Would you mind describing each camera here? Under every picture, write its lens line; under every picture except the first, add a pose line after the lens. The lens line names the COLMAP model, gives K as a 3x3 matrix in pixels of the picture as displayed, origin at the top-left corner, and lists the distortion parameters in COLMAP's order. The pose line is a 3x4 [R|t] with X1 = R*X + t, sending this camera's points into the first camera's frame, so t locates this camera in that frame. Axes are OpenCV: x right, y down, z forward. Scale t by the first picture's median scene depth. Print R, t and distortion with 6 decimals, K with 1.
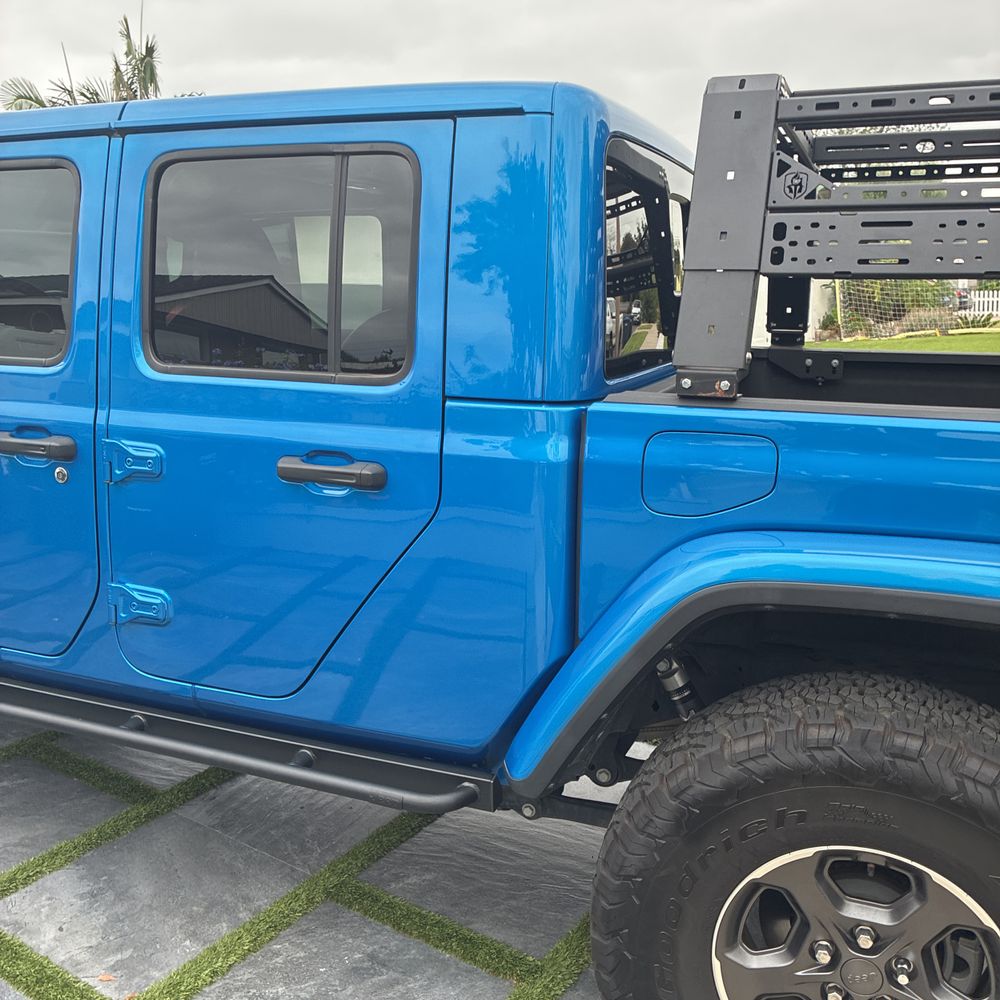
lens RADIAL K [[1020.7, 0, 478.3], [0, 1020.7, 495.9], [0, 0, 1]] dist [0.023221, -0.001849]
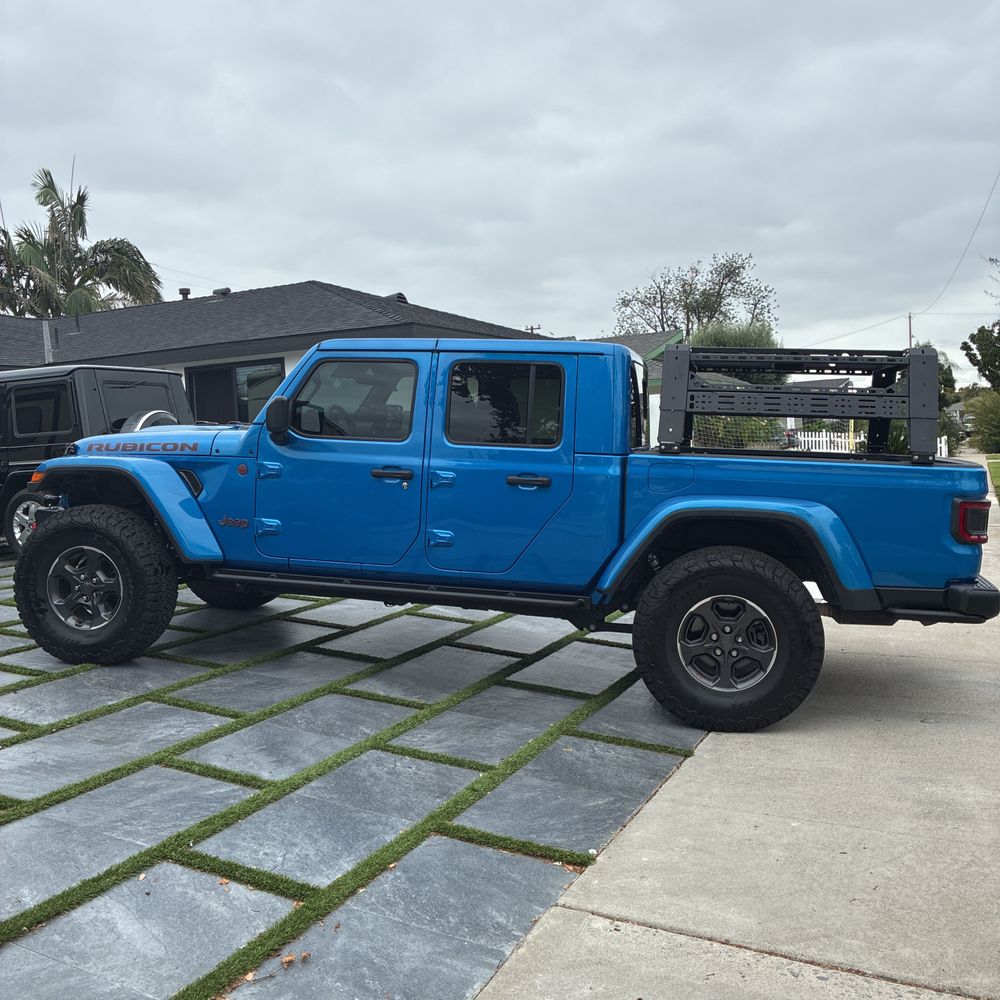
lens RADIAL K [[1014.0, 0, 488.7], [0, 1014.0, 496.6], [0, 0, 1]] dist [0.061716, -0.098256]
pose [[0.989784, 0.013145, 0.141965, -0.575426], [0.004788, 0.992114, -0.125251, 0.320891], [-0.142492, 0.124651, 0.981916, -1.450305]]
